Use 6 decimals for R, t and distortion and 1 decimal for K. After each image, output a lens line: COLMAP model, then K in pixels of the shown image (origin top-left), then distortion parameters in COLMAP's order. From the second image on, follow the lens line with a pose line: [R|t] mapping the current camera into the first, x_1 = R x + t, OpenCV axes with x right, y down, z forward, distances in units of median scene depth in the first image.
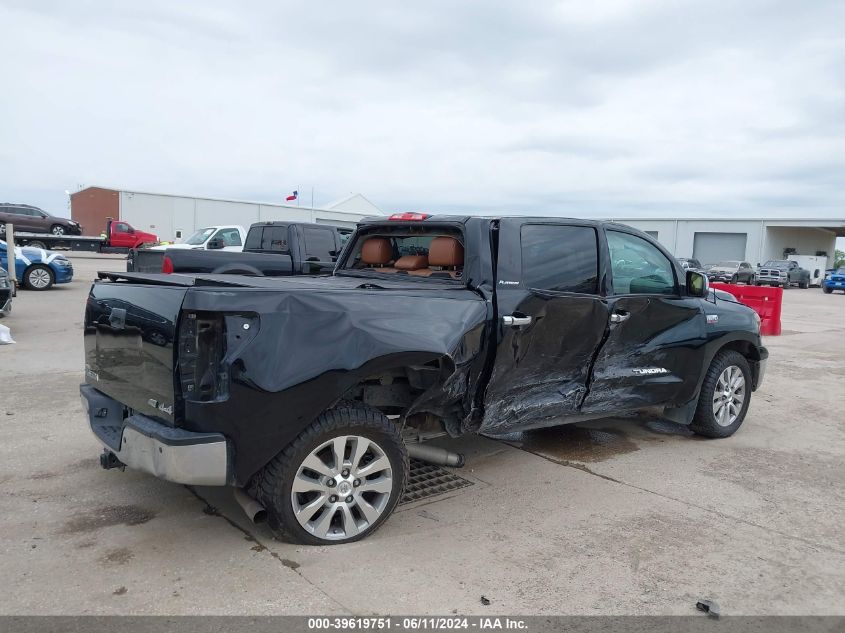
lens RADIAL K [[645.6, 0, 422.5], [0, 645.6, 316.5], [0, 0, 1]] dist [0.009462, -0.001977]
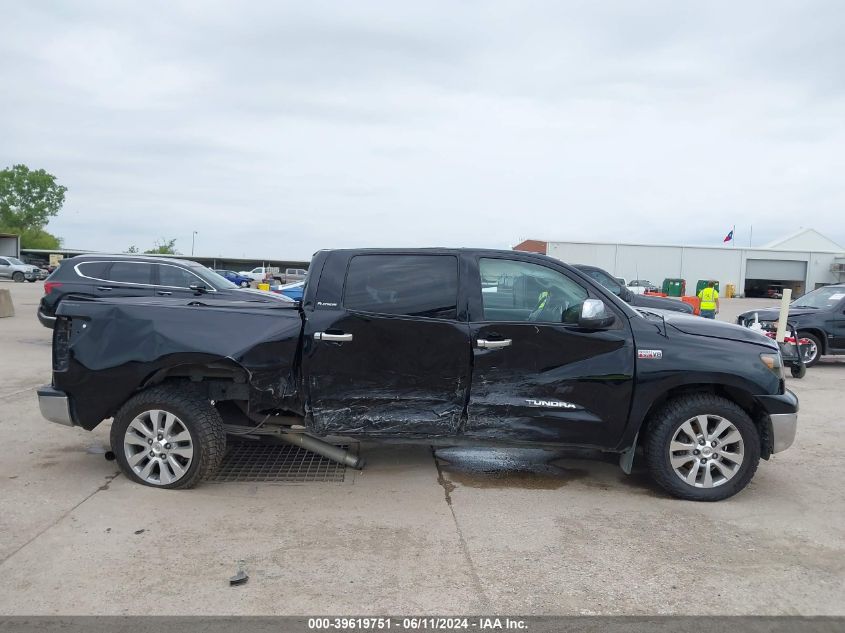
lens RADIAL K [[636.2, 0, 422.5], [0, 636.2, 316.5], [0, 0, 1]] dist [0.089947, -0.229422]
pose [[0.805225, 0.014460, -0.592792, 0.899398], [-0.054630, 0.997260, -0.049882, 0.017146], [0.590447, 0.072550, 0.803809, 0.159390]]
